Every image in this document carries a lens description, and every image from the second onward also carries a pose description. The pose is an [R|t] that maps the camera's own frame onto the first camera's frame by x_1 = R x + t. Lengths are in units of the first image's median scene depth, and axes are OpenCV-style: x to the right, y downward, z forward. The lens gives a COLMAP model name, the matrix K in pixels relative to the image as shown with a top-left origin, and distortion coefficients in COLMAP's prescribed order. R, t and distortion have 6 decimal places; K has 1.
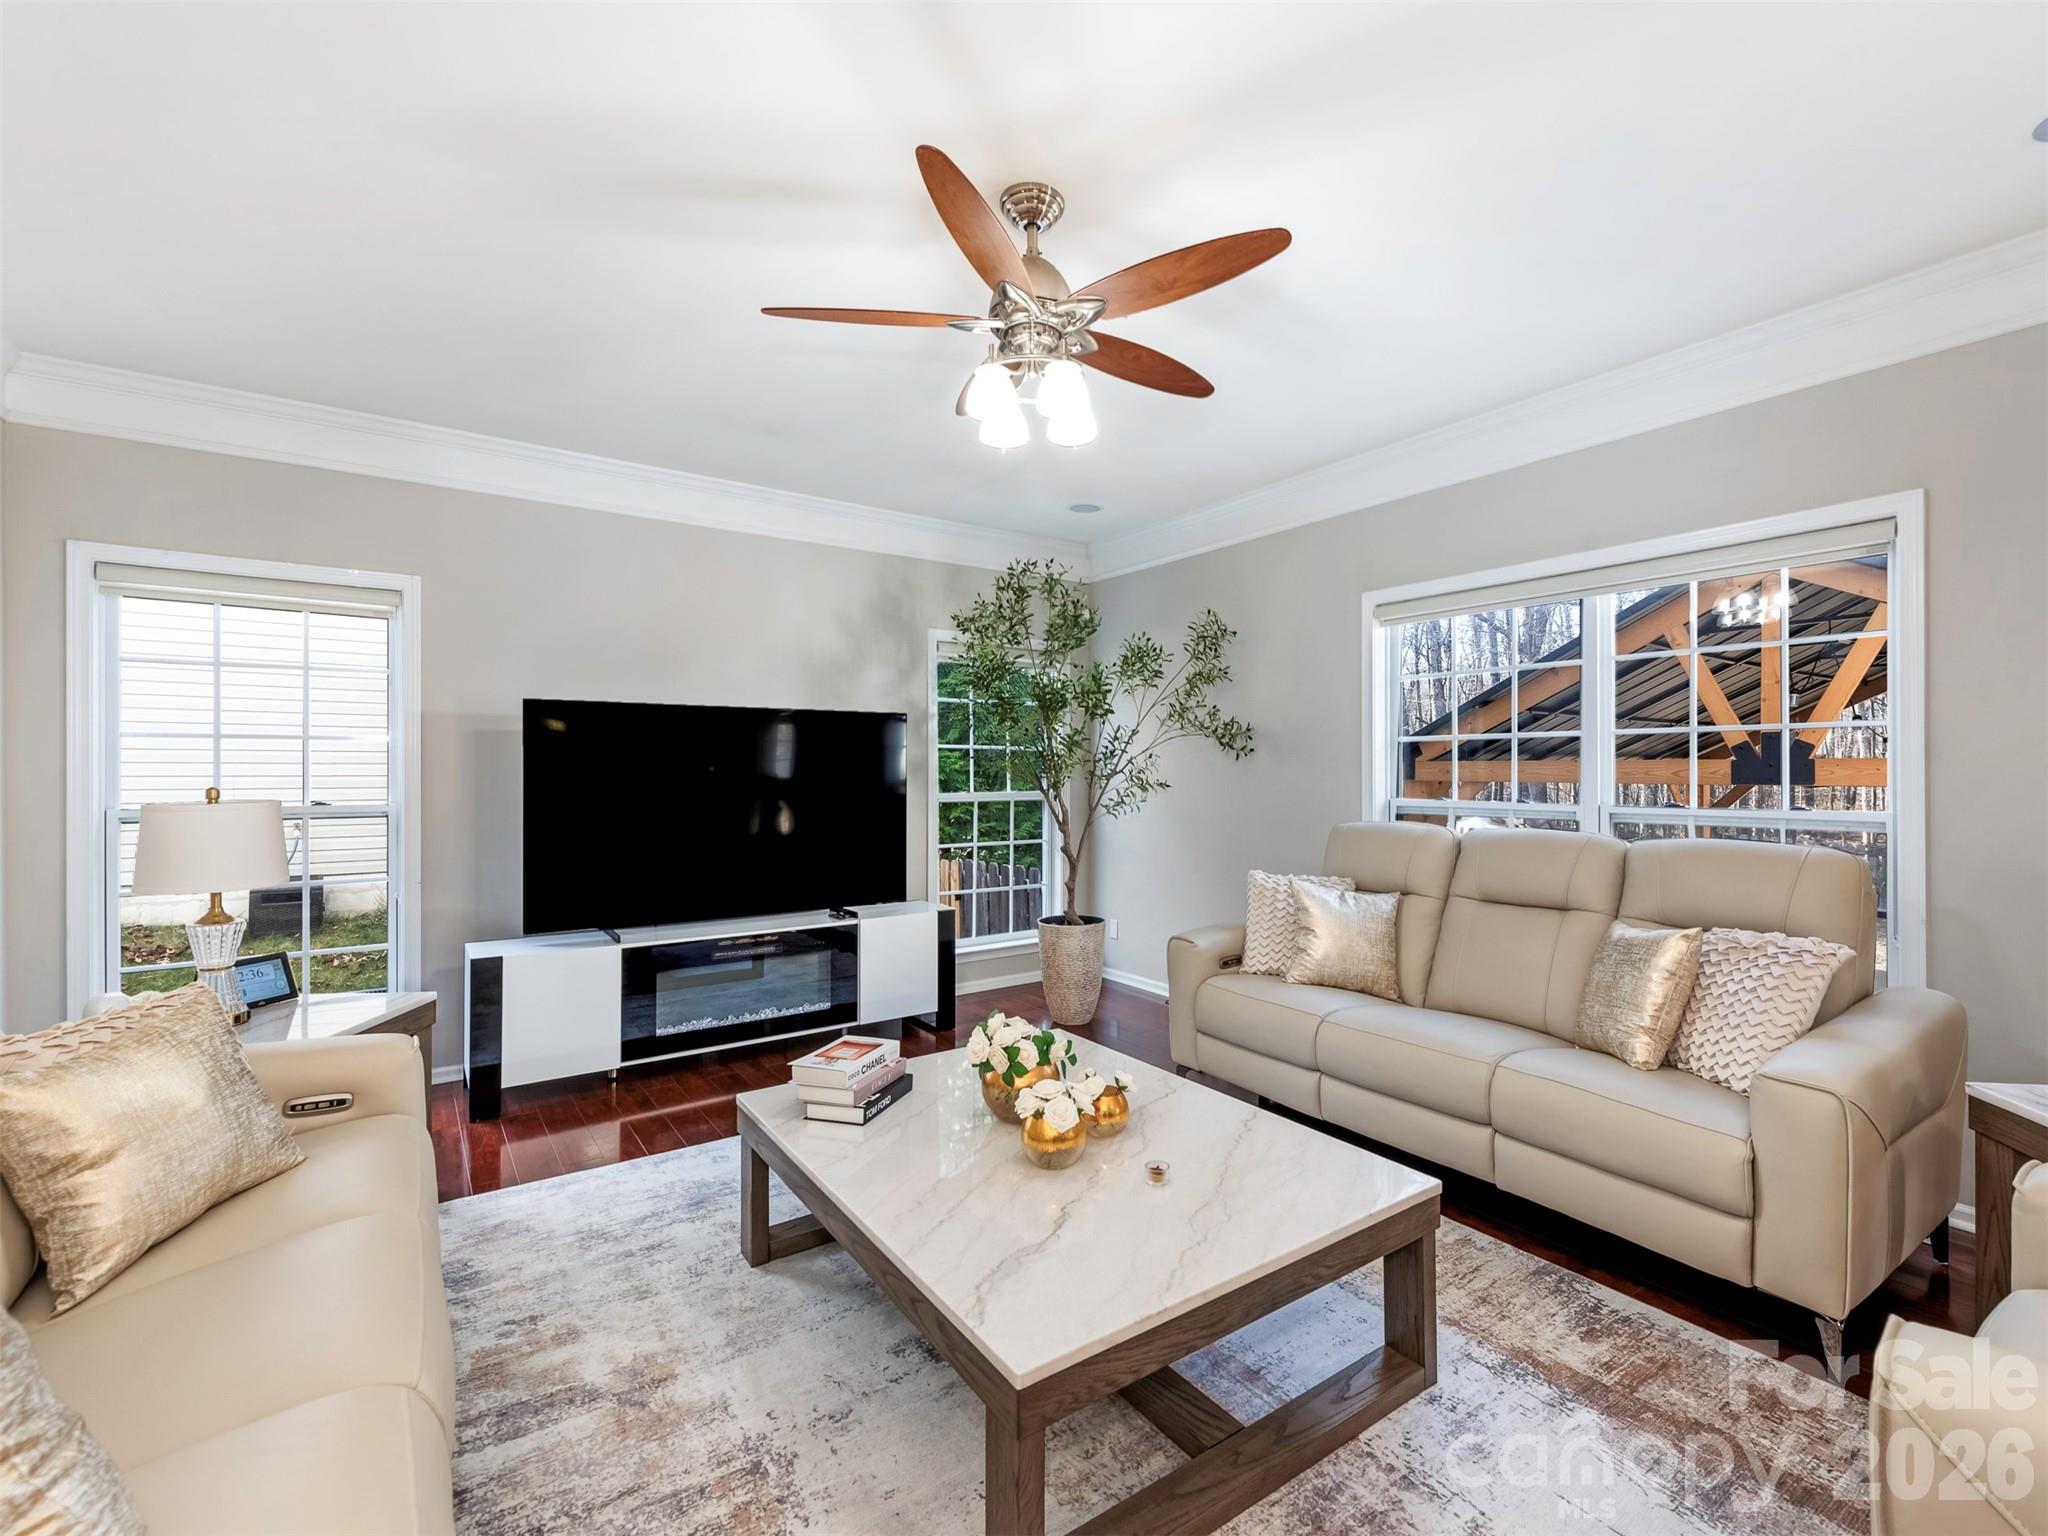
lens RADIAL K [[917.9, 0, 1072.6], [0, 917.9, 770.6], [0, 0, 1]] dist [0.005602, 0.001355]
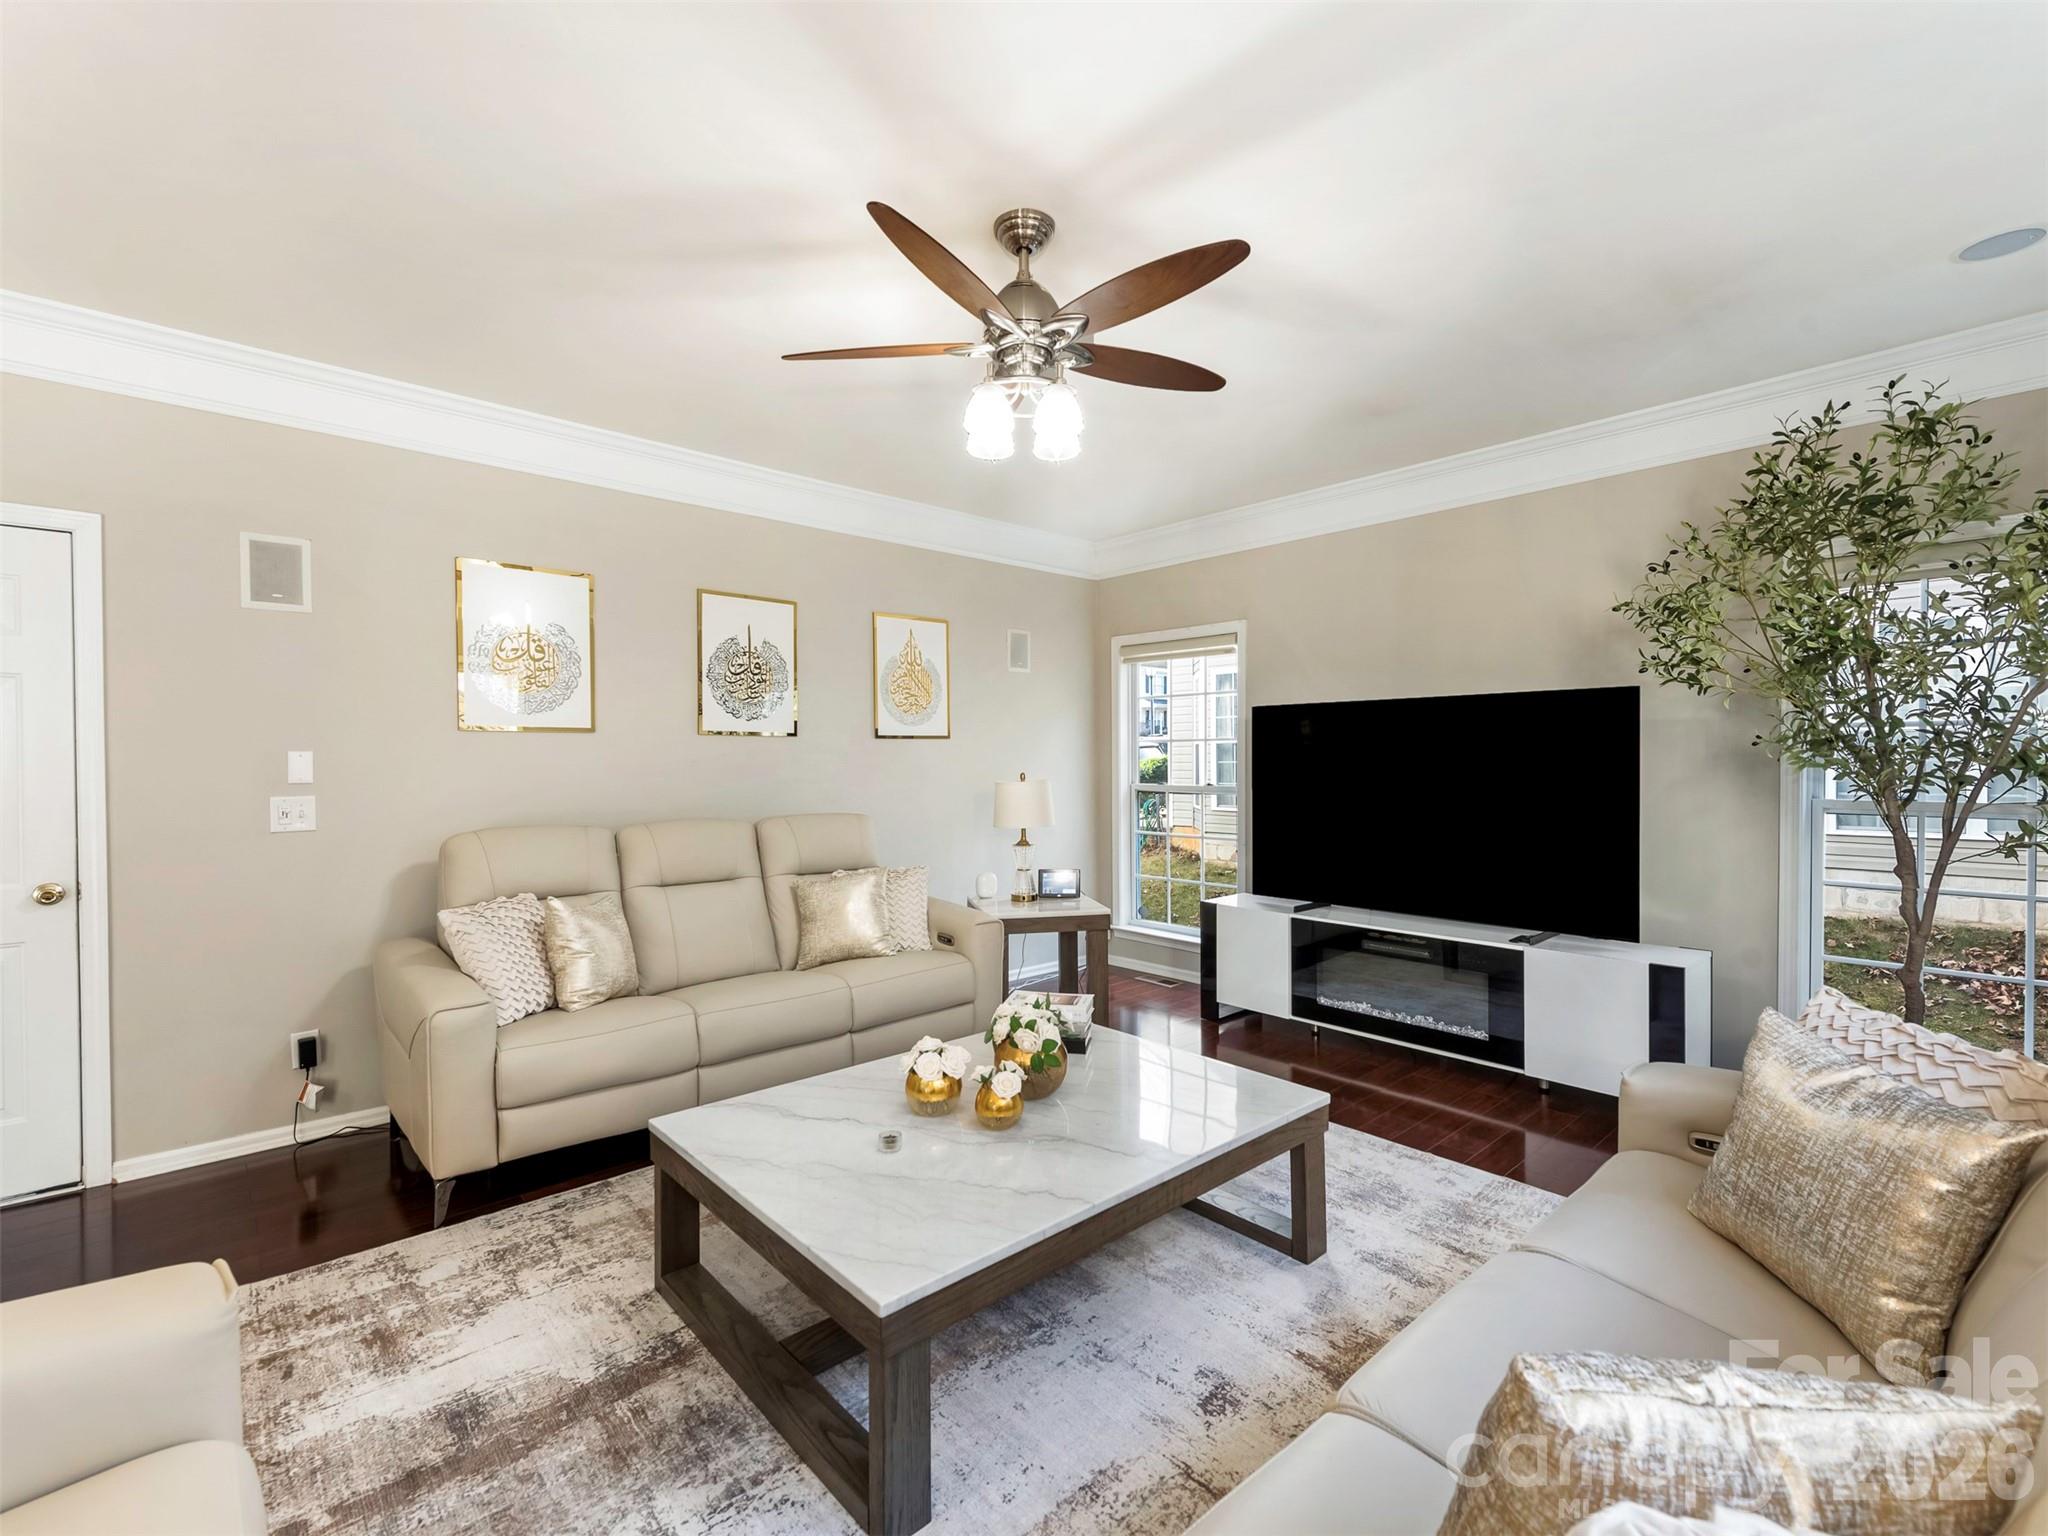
lens RADIAL K [[917.9, 0, 1019.9], [0, 917.9, 768.2], [0, 0, 1]] dist [0.005602, 0.001355]
pose [[0.103219, 0.007968, -0.994627, 0.608054], [0.008726, 0.999922, 0.008916, -0.007511], [0.994620, -0.009599, 0.103142, 0.533341]]
